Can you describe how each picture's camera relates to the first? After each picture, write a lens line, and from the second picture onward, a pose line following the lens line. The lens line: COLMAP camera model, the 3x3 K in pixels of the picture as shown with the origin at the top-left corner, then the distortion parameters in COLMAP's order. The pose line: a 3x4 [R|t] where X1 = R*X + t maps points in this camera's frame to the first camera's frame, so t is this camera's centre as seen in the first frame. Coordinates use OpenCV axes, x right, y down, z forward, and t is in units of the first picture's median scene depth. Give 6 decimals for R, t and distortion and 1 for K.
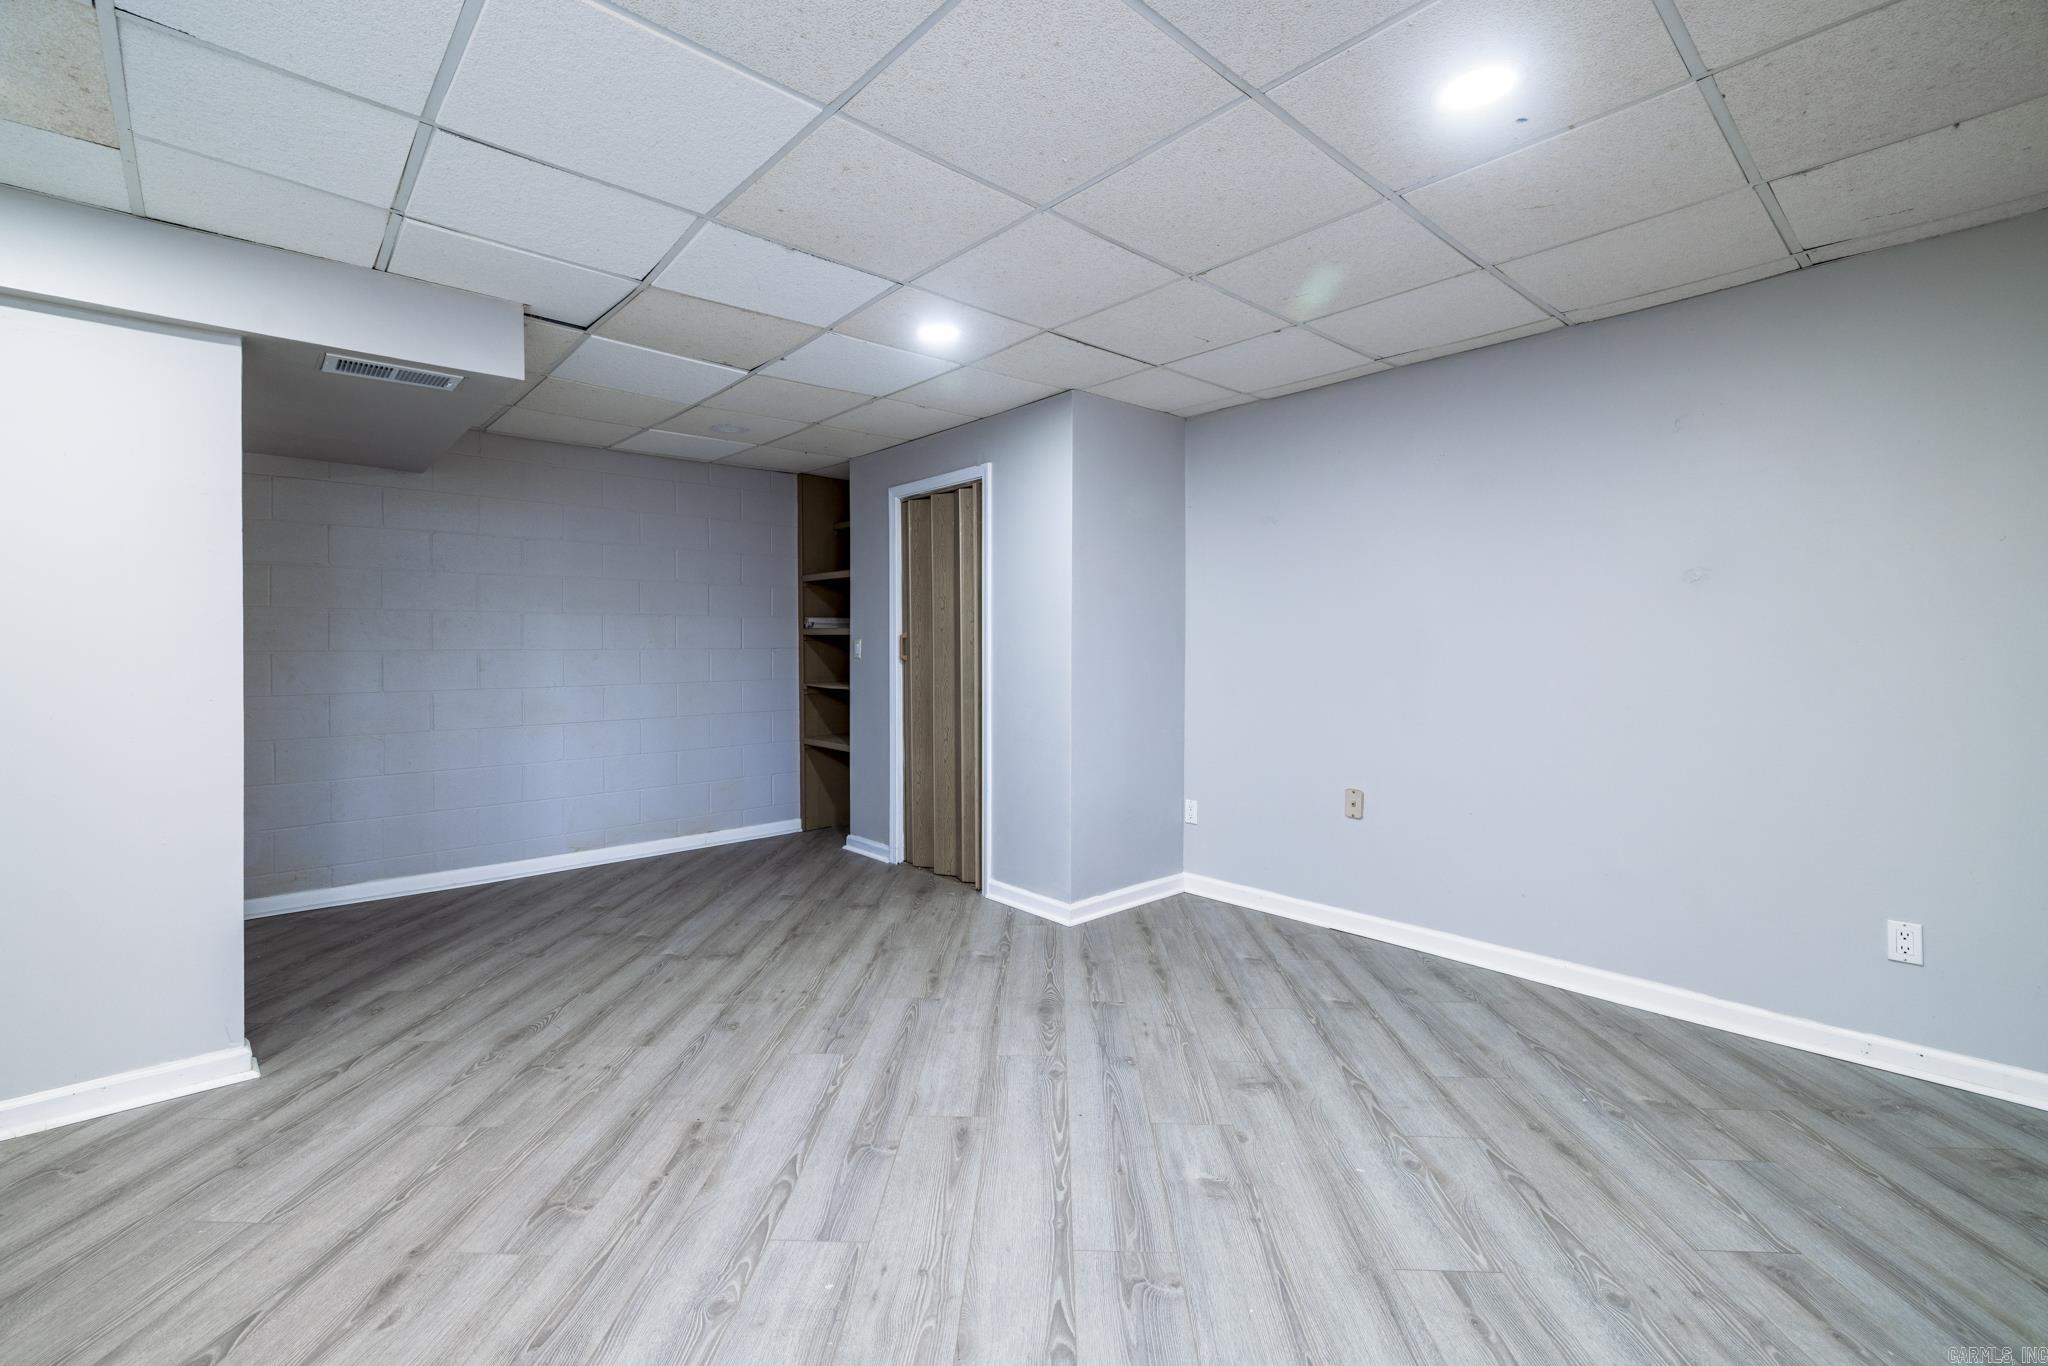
lens RADIAL K [[868.7, 0, 1004.0], [0, 868.7, 659.2], [0, 0, 1]] dist [0.000545, 0.000037]
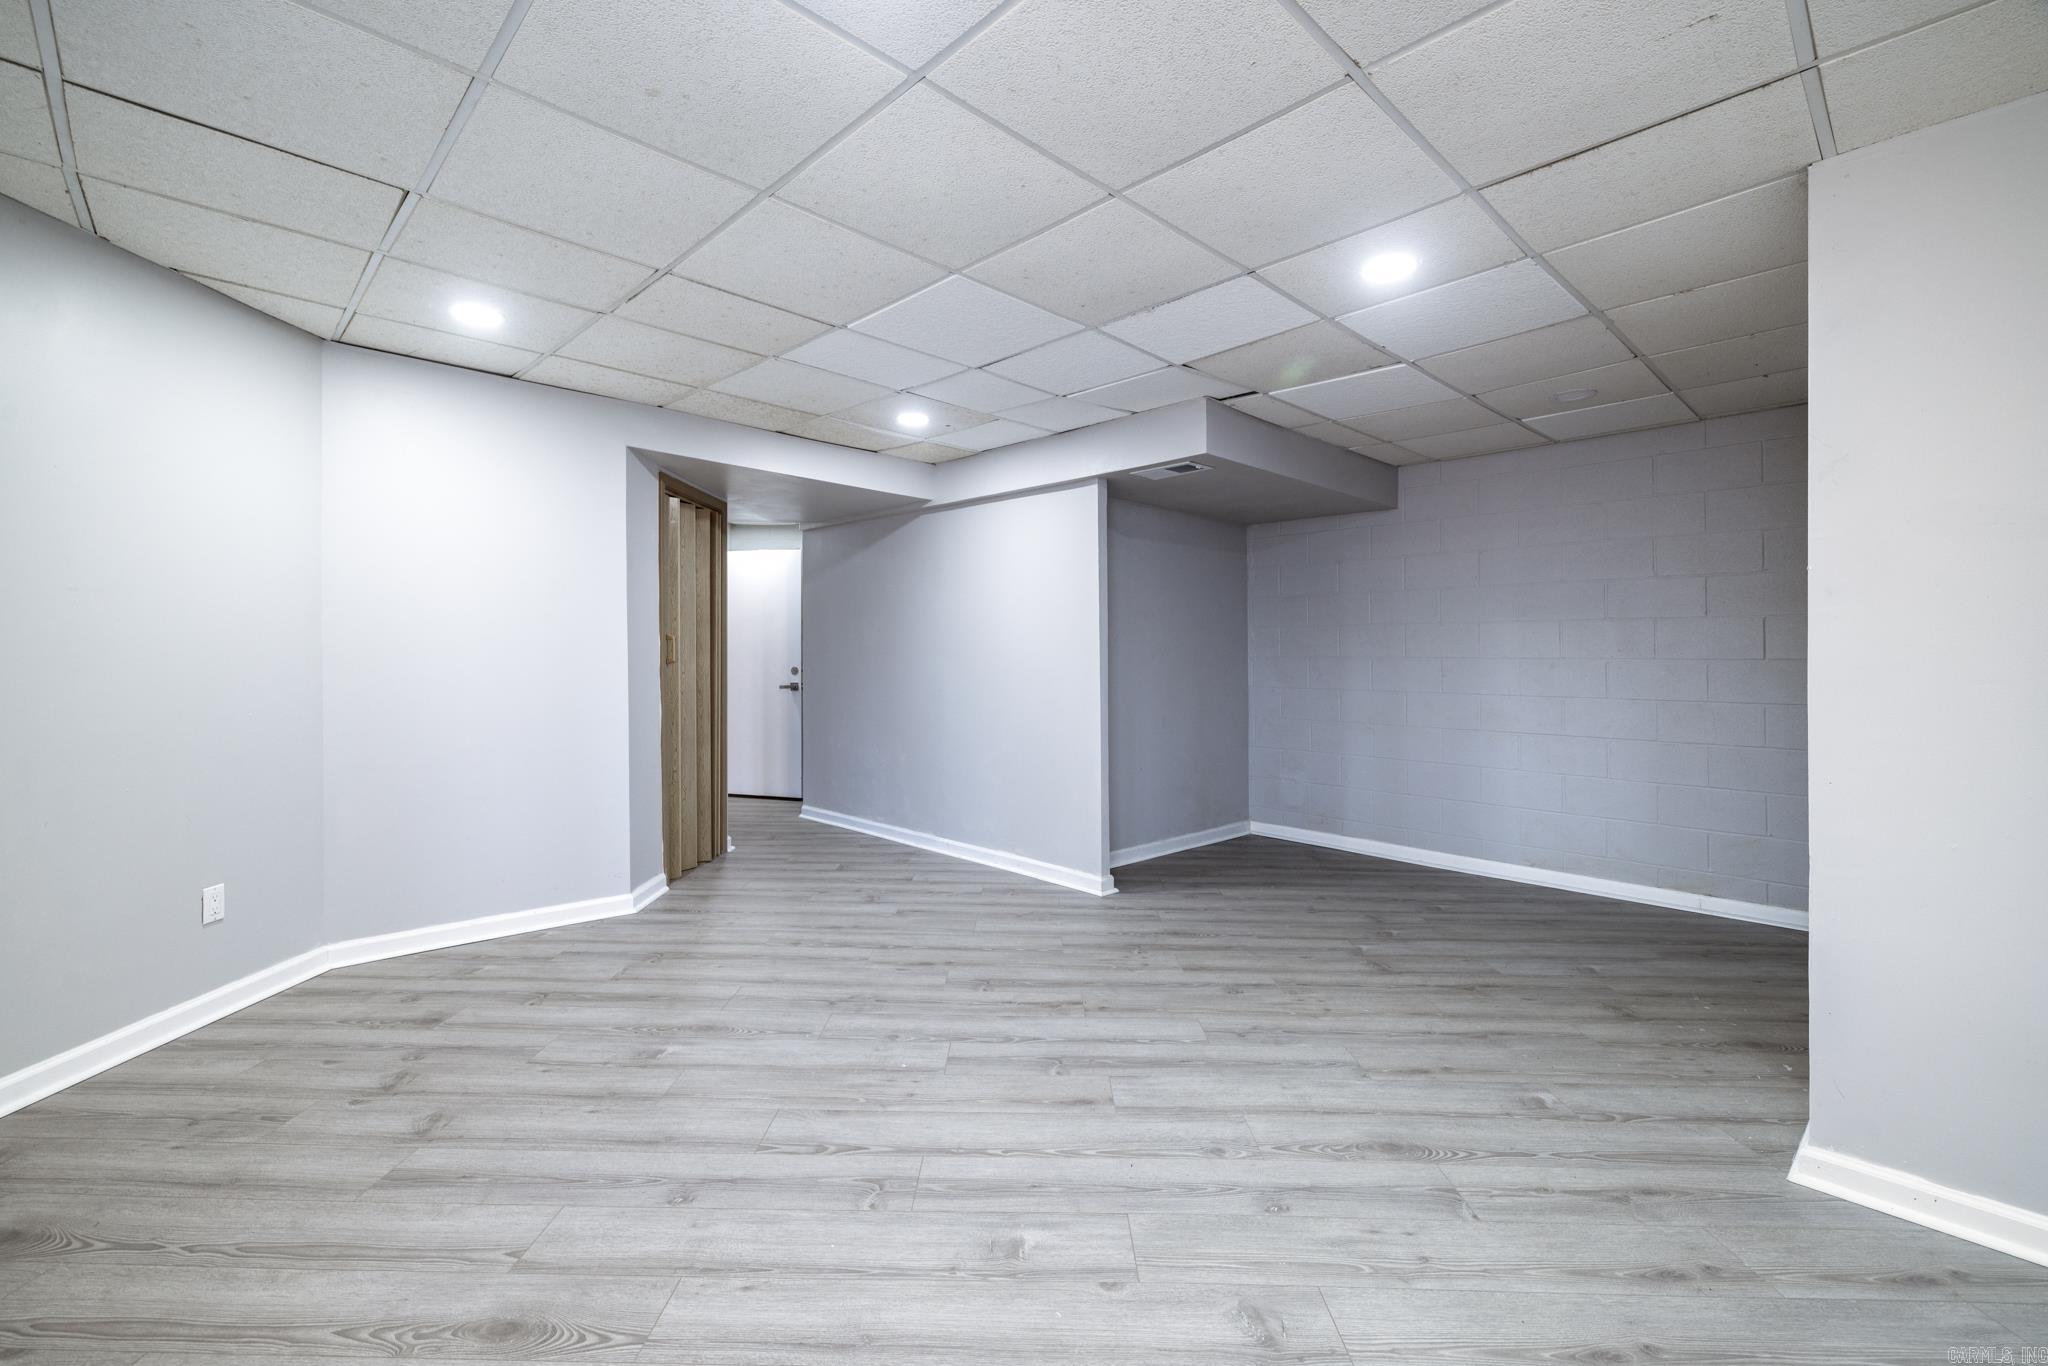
lens RADIAL K [[877.6, 0, 1024.0], [0, 877.6, 683.0], [0, 0, 1]] dist [0.001250, 0.000225]
pose [[0.033237, 0.033923, -0.998872, 0.843567], [-0.021806, 0.999211, 0.033209, -0.007292], [0.999210, 0.020678, 0.033950, 0.723181]]
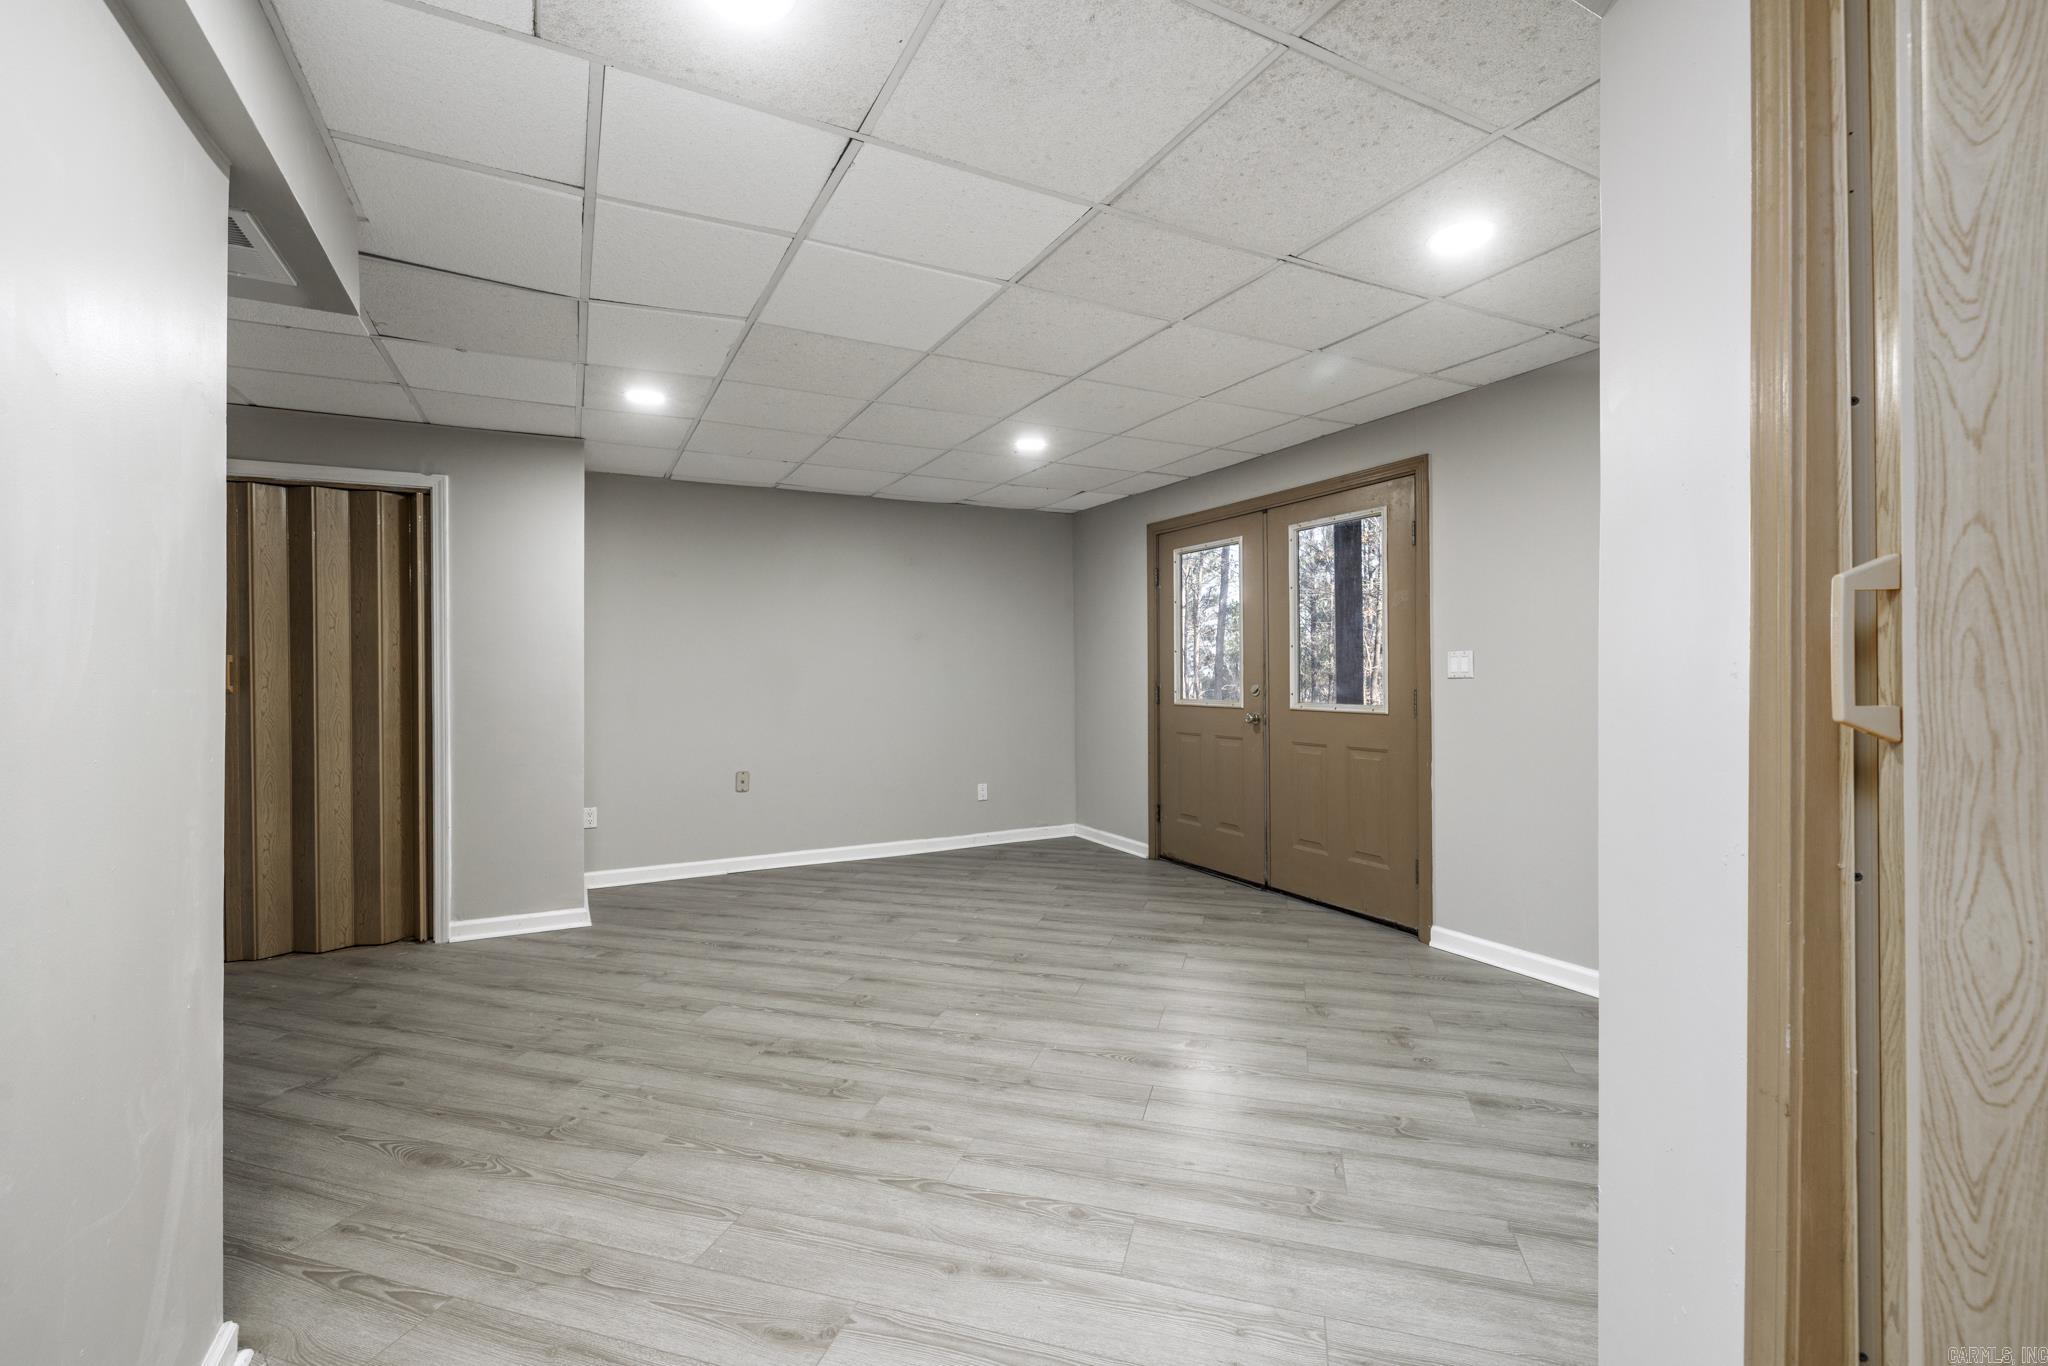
lens RADIAL K [[877.6, 0, 1024.0], [0, 877.6, 683.0], [0, 0, 1]] dist [0.001250, 0.000225]
pose [[0.237205, -0.011753, 0.971389, -1.249075], [0.020898, 0.999757, 0.006993, 0.005018], [-0.971235, 0.018641, 0.237393, 0.282087]]
